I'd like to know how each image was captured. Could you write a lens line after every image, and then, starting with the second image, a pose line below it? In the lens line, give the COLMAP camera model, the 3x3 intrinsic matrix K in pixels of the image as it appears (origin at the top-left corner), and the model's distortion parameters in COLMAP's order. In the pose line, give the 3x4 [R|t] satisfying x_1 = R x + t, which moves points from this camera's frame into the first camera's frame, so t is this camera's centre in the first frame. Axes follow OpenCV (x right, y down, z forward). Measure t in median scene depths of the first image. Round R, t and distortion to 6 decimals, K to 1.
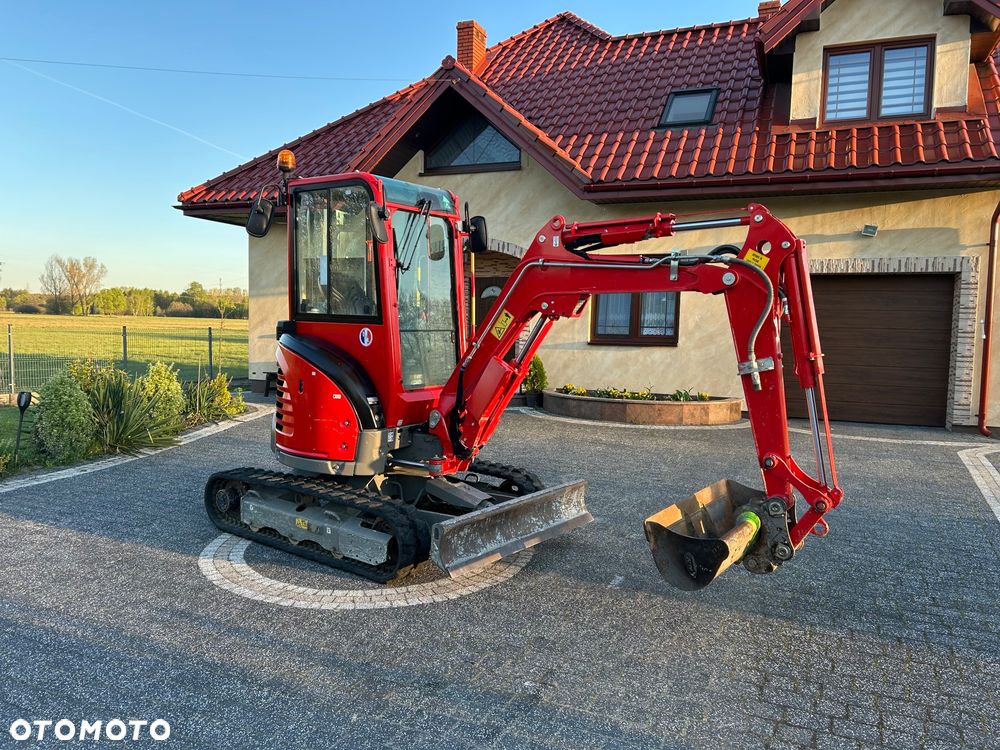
lens RADIAL K [[753.1, 0, 499.3], [0, 753.1, 372.4], [0, 0, 1]] dist [0.051871, -0.054736]
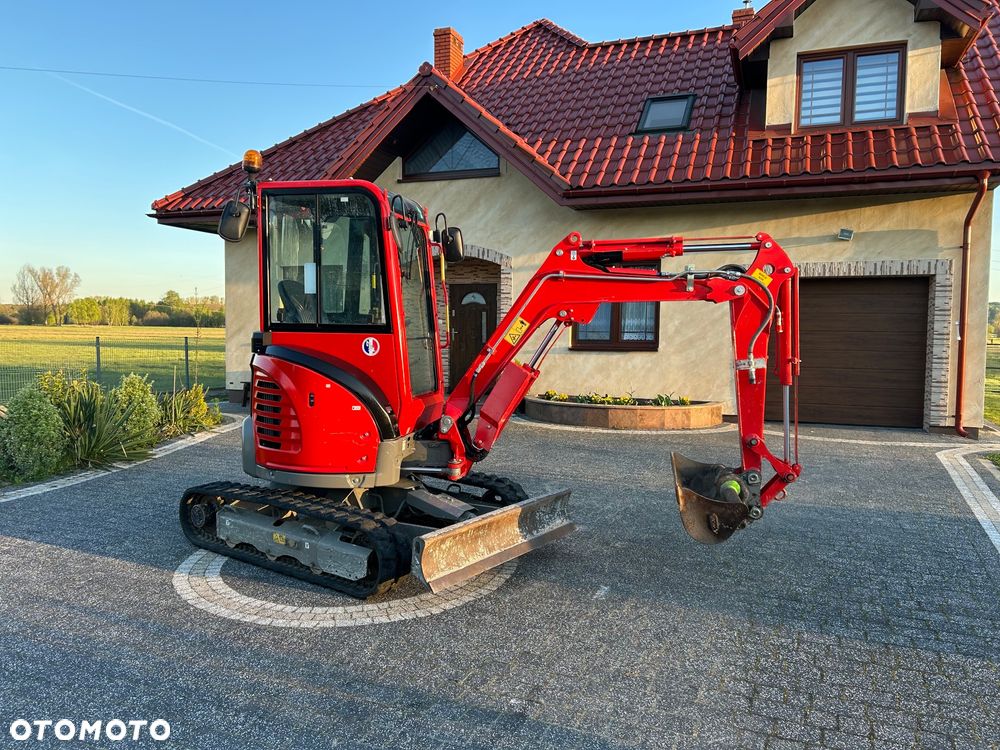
lens RADIAL K [[752.8, 0, 501.9], [0, 752.8, 369.7], [0, 0, 1]] dist [0.052370, -0.054536]
pose [[0.999520, -0.012186, 0.028469, -0.000077], [0.012500, 0.999863, -0.010861, -0.001641], [-0.028333, 0.011212, 0.999536, 0.006347]]
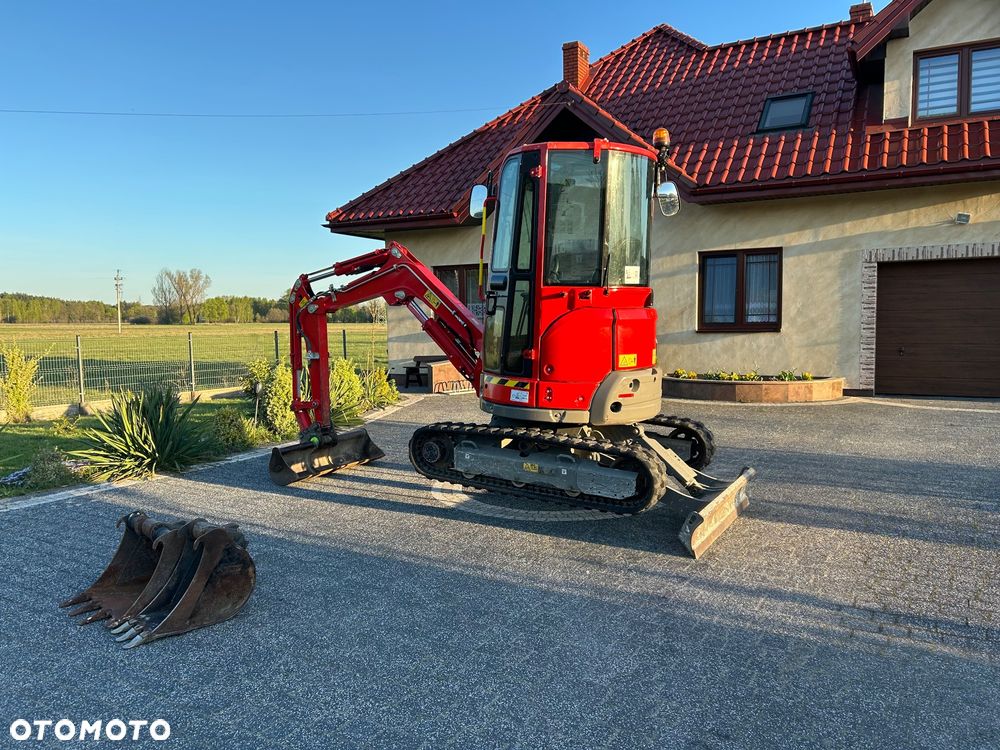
lens RADIAL K [[753.5, 0, 502.7], [0, 753.5, 373.0], [0, 0, 1]] dist [0.053742, -0.057409]
pose [[0.993745, -0.026413, -0.108502, -0.050622], [0.027016, 0.999627, 0.004095, 0.010881], [0.108353, -0.007001, 0.994088, -0.148325]]
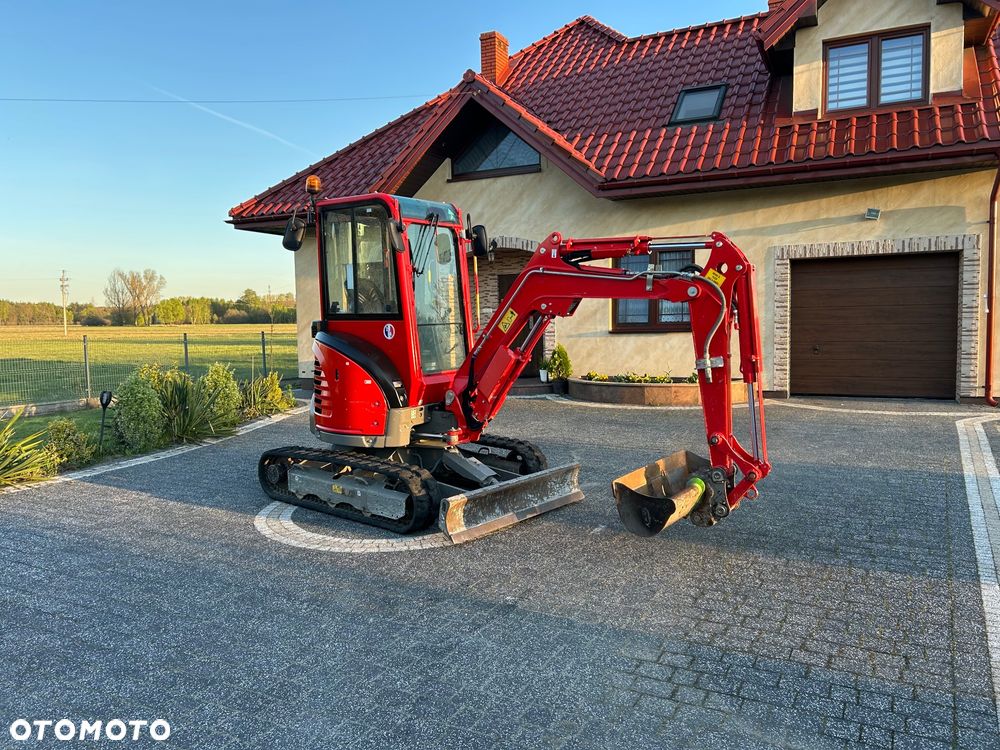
lens RADIAL K [[753.4, 0, 498.5], [0, 753.4, 368.5], [0, 0, 1]] dist [0.055361, -0.059111]
pose [[0.997141, -0.034910, -0.067010, 0.035579], [0.034980, 0.999388, -0.000127, 0.008094], [0.066973, -0.002218, 0.997752, -0.078475]]
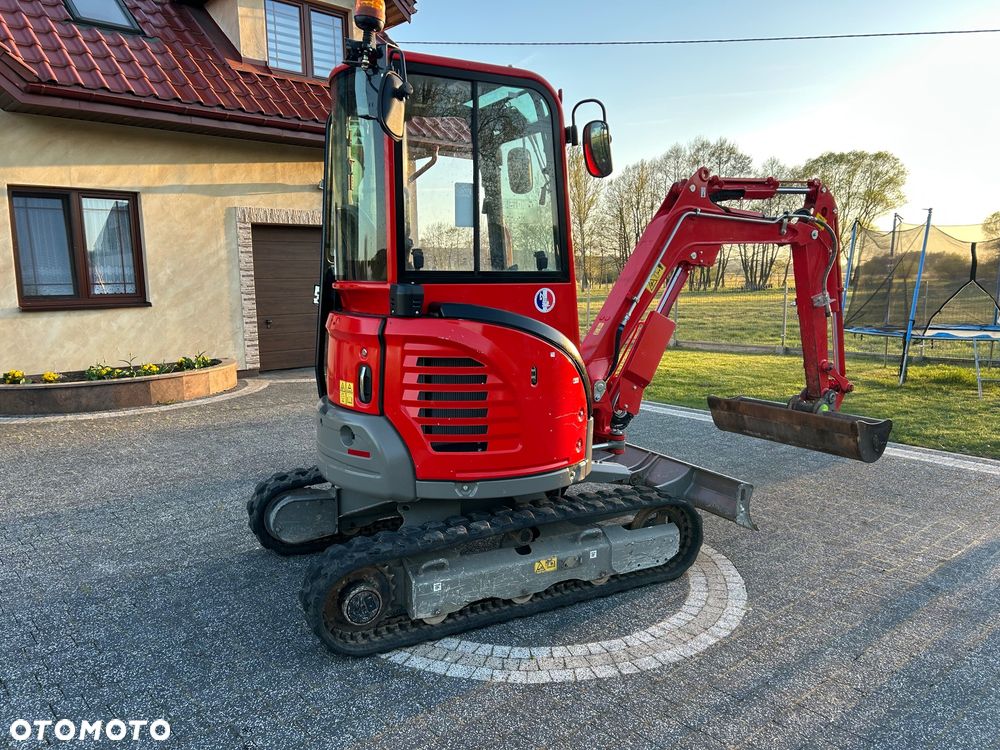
lens RADIAL K [[751.8, 0, 507.8], [0, 751.8, 375.3], [0, 0, 1]] dist [0.063102, -0.070313]
pose [[0.406041, -0.146575, 0.902024, -0.397651], [0.084860, 0.988836, 0.122483, -0.030502], [-0.909906, 0.026813, 0.413946, 0.326890]]
